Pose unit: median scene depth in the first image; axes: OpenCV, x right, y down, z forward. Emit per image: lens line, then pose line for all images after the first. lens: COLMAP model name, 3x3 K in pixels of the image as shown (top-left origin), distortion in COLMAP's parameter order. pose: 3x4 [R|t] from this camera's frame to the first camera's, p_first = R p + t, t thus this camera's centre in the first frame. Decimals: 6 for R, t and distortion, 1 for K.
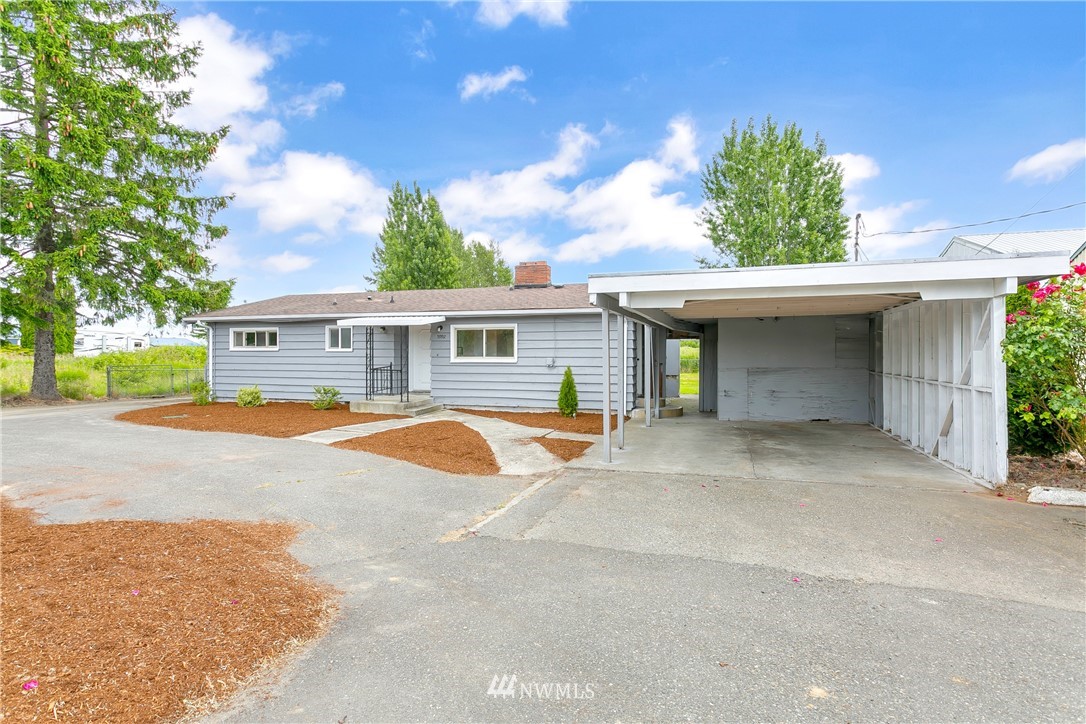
lens RADIAL K [[526.7, 0, 580.6], [0, 526.7, 350.2], [0, 0, 1]] dist [0.000059, 0.000369]
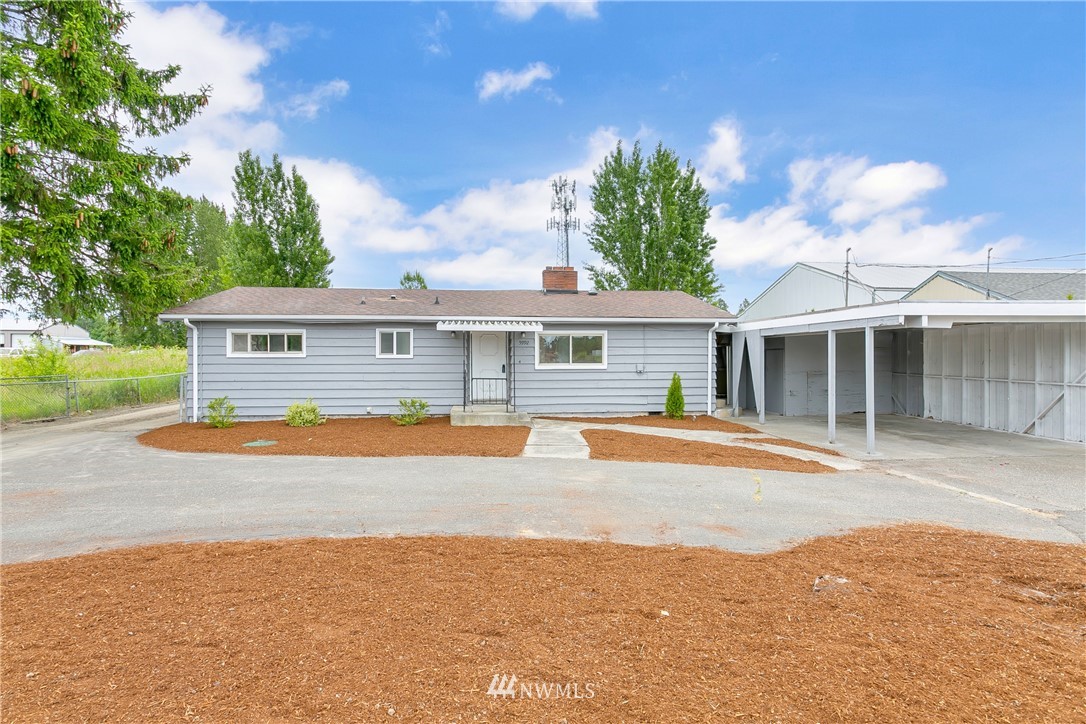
lens RADIAL K [[526.7, 0, 562.5], [0, 526.7, 358.7], [0, 0, 1]] dist [0.000059, 0.000369]
pose [[0.927343, -0.004515, 0.374184, -0.553206], [-0.001954, 0.999855, 0.016907, -0.012776], [-0.374206, -0.016410, 0.927200, 0.079426]]
